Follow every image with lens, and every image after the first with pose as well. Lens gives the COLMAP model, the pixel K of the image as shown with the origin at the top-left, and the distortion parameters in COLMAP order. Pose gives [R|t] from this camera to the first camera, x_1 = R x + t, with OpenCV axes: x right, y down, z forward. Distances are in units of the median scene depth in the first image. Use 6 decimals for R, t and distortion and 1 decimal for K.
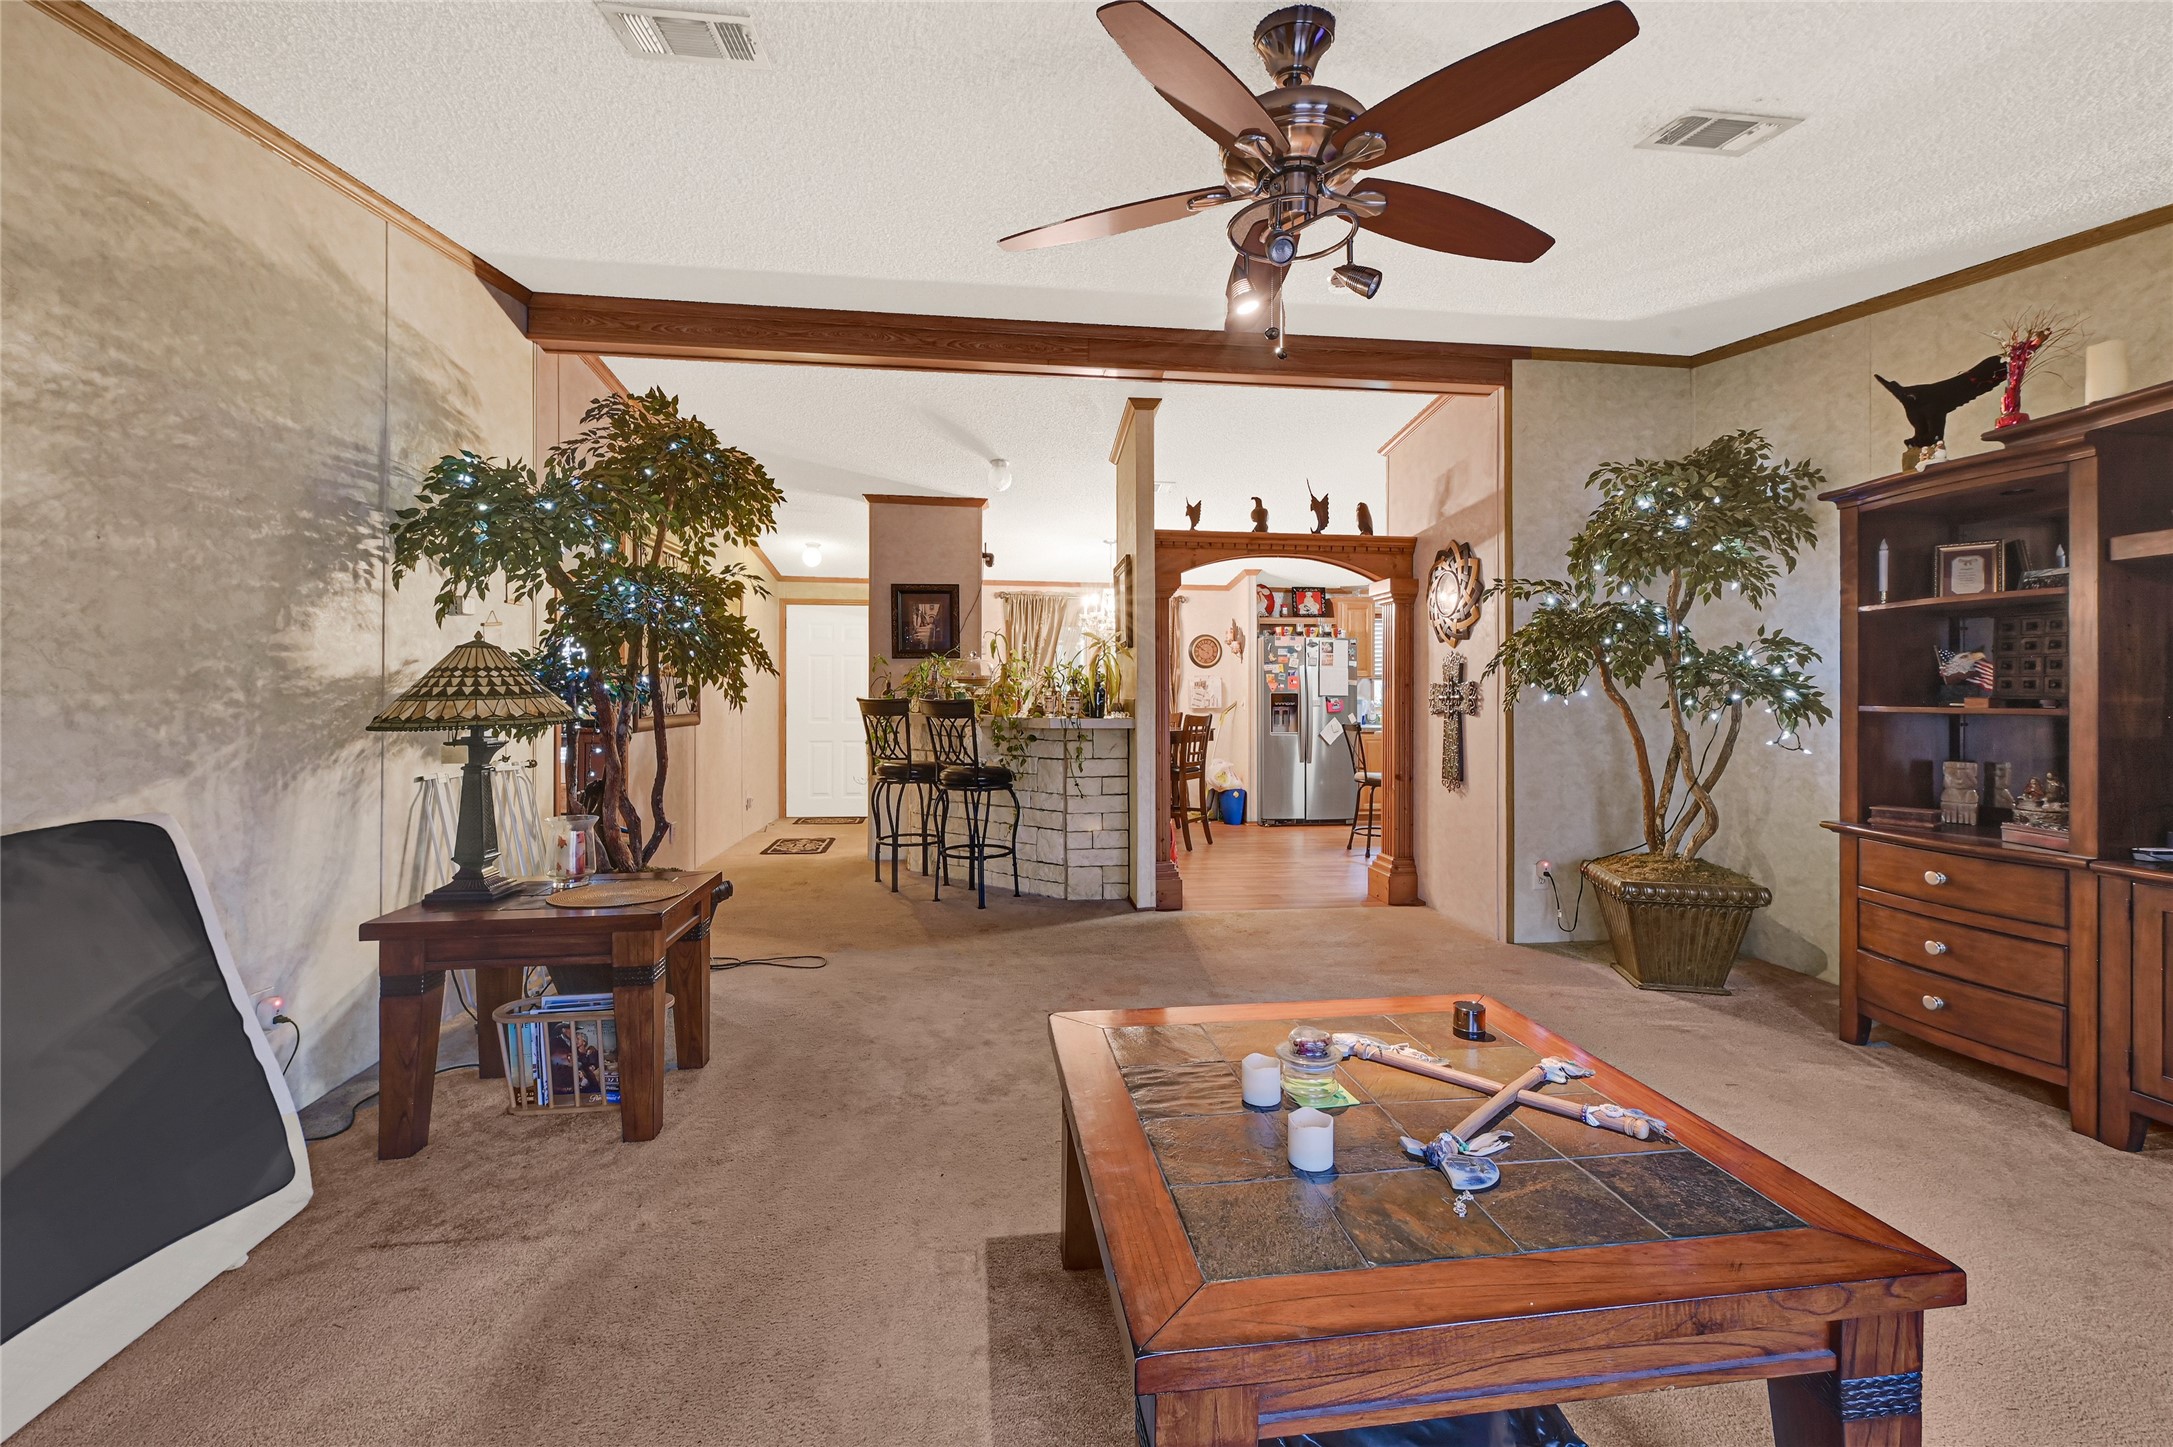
lens RADIAL K [[893.7, 0, 1103.6], [0, 893.7, 684.2], [0, 0, 1]] dist [-0.010084, -0.000205]
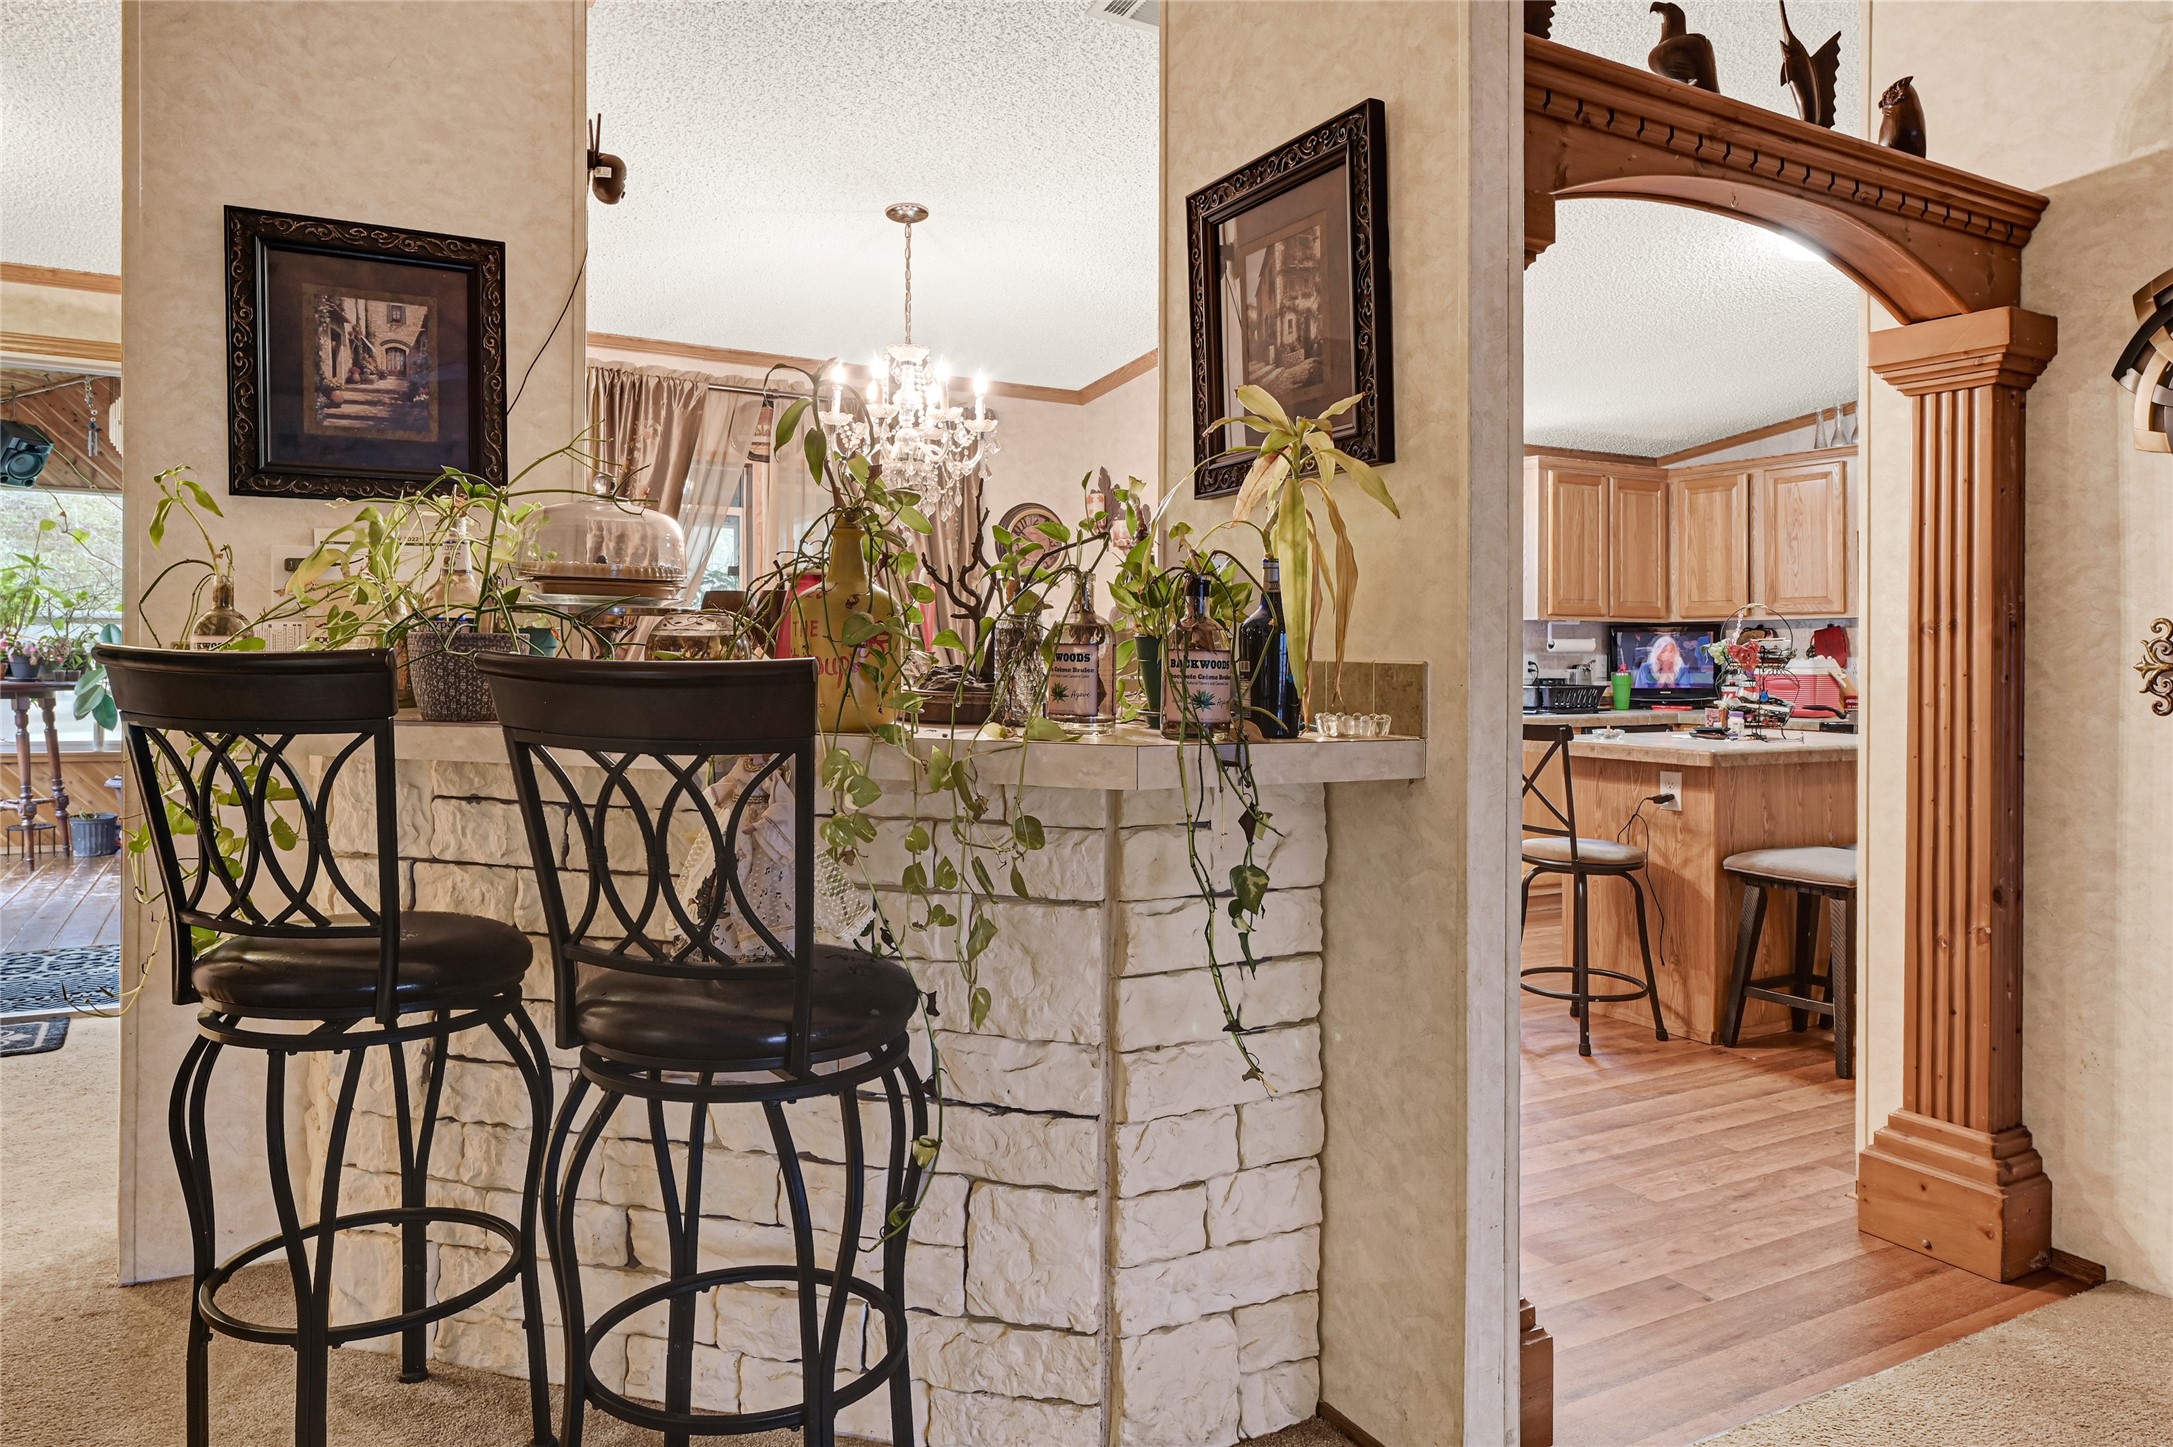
lens RADIAL K [[1424.1, 0, 1125.6], [0, 1424.1, 651.3], [0, 0, 1]] dist [-0.001981, -0.002356]
pose [[0.920061, 0.007567, 0.391702, -0.343274], [-0.013514, 0.999831, 0.012426, 0.016279], [-0.391542, -0.016726, 0.920008, 1.126594]]
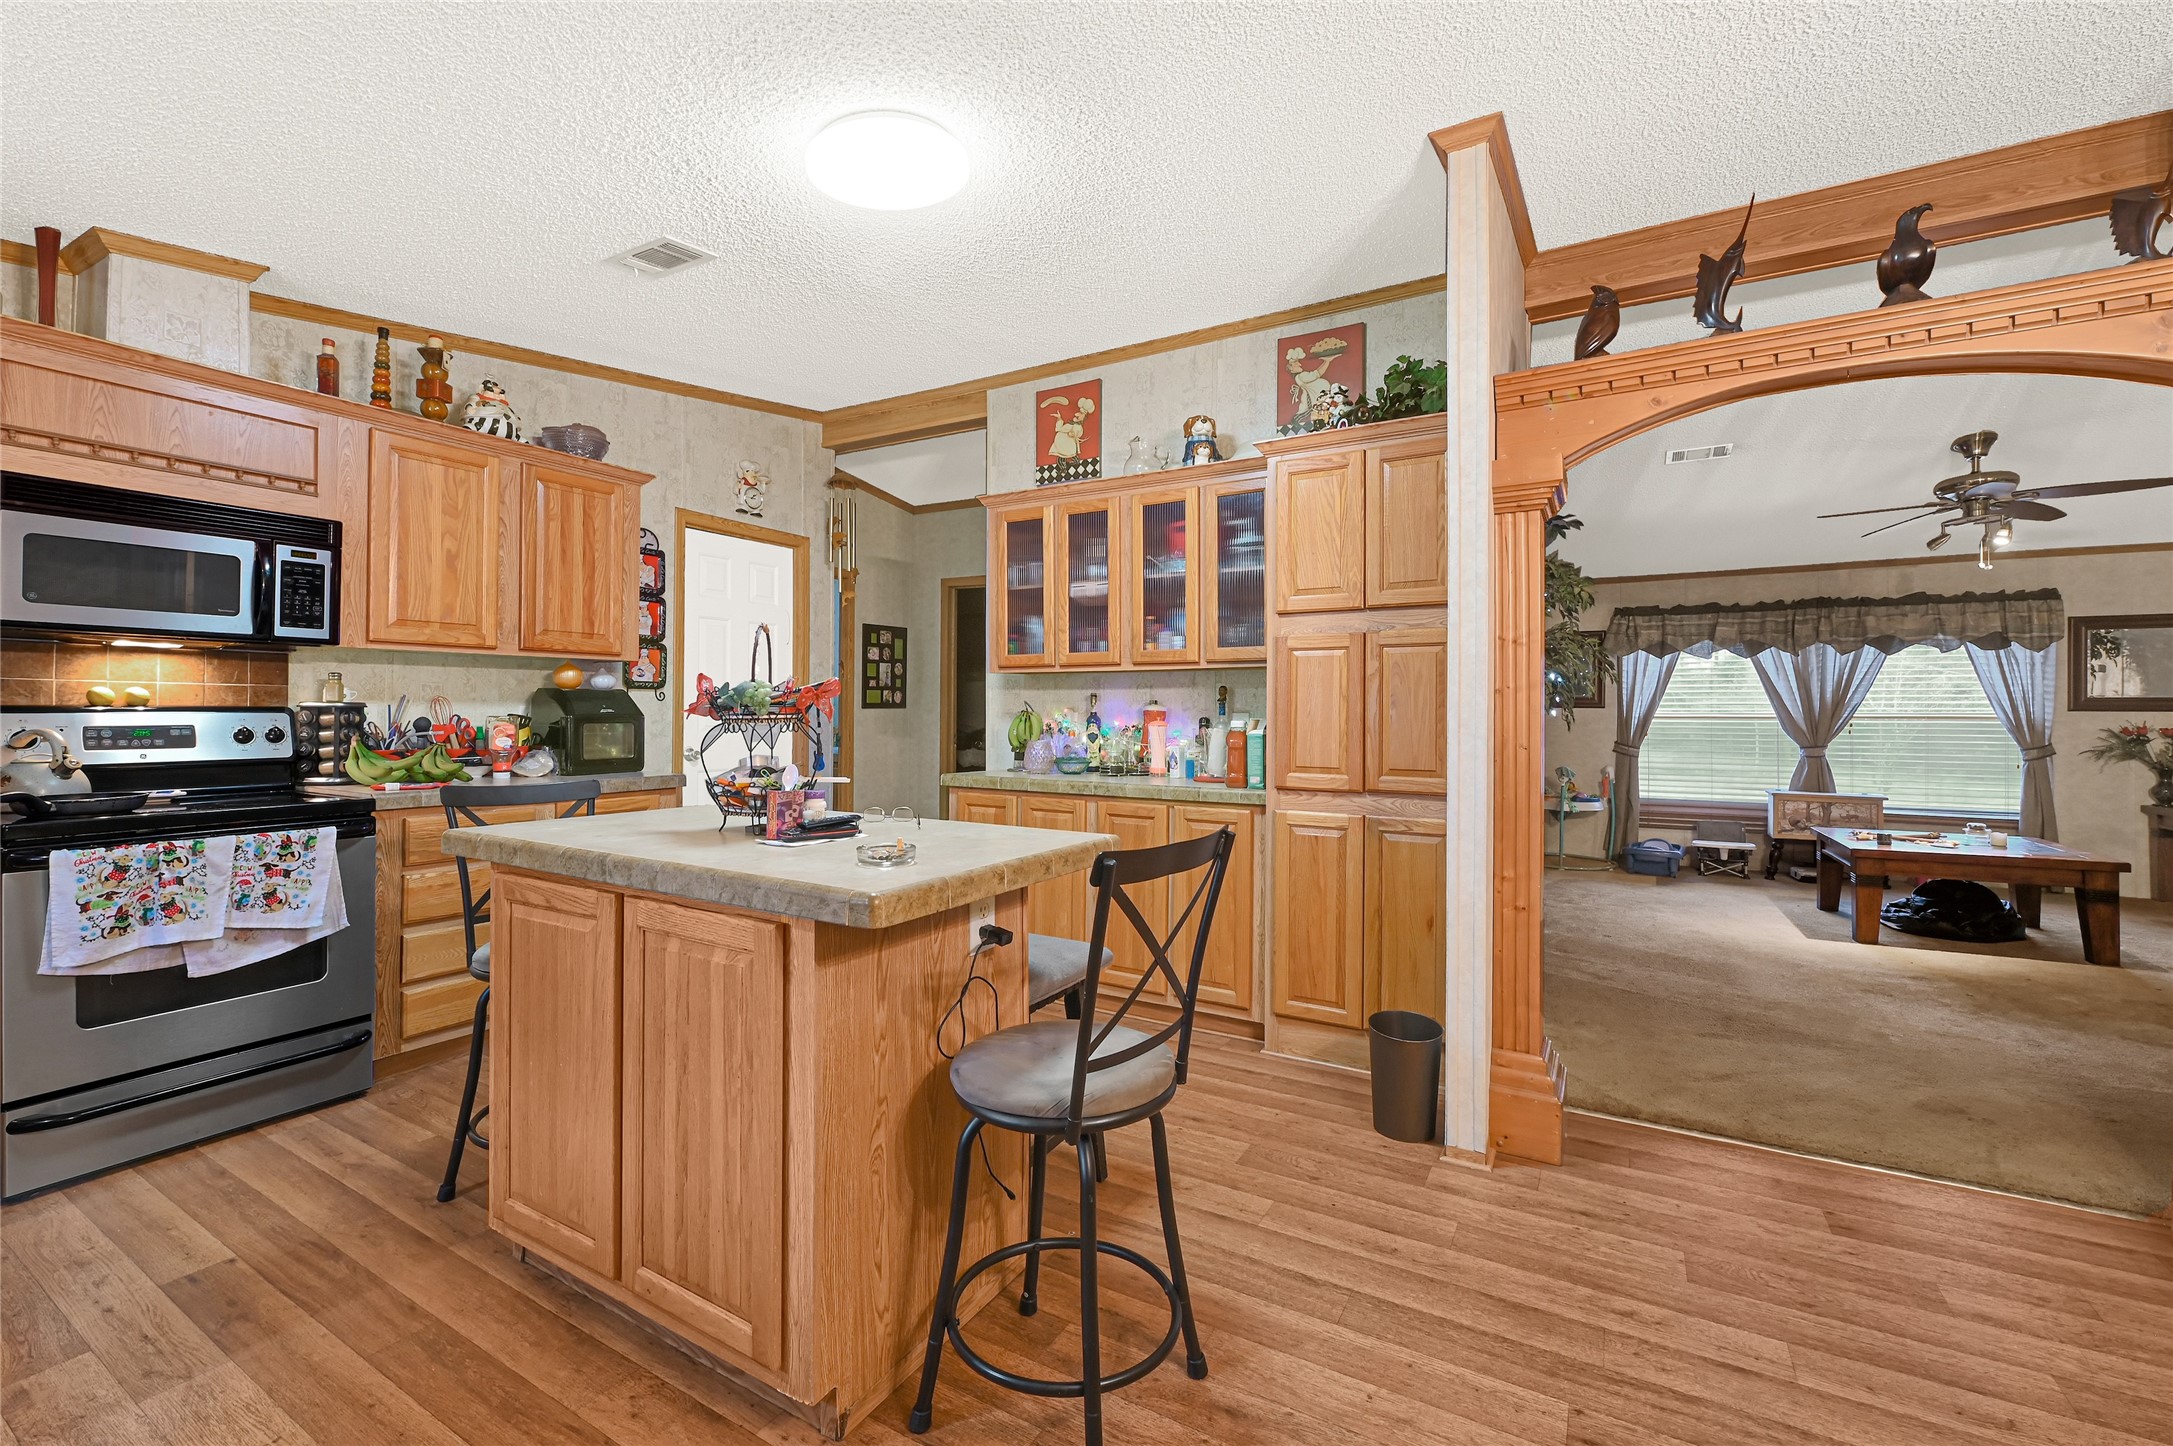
lens RADIAL K [[893.7, 0, 1086.0], [0, 893.7, 707.2], [0, 0, 1]] dist [-0.010084, -0.000205]
pose [[-0.780776, 0.000203, 0.624811, 0.390665], [-0.013712, 0.999754, -0.017459, 0.044002], [-0.624661, -0.022199, -0.780581, 2.786040]]
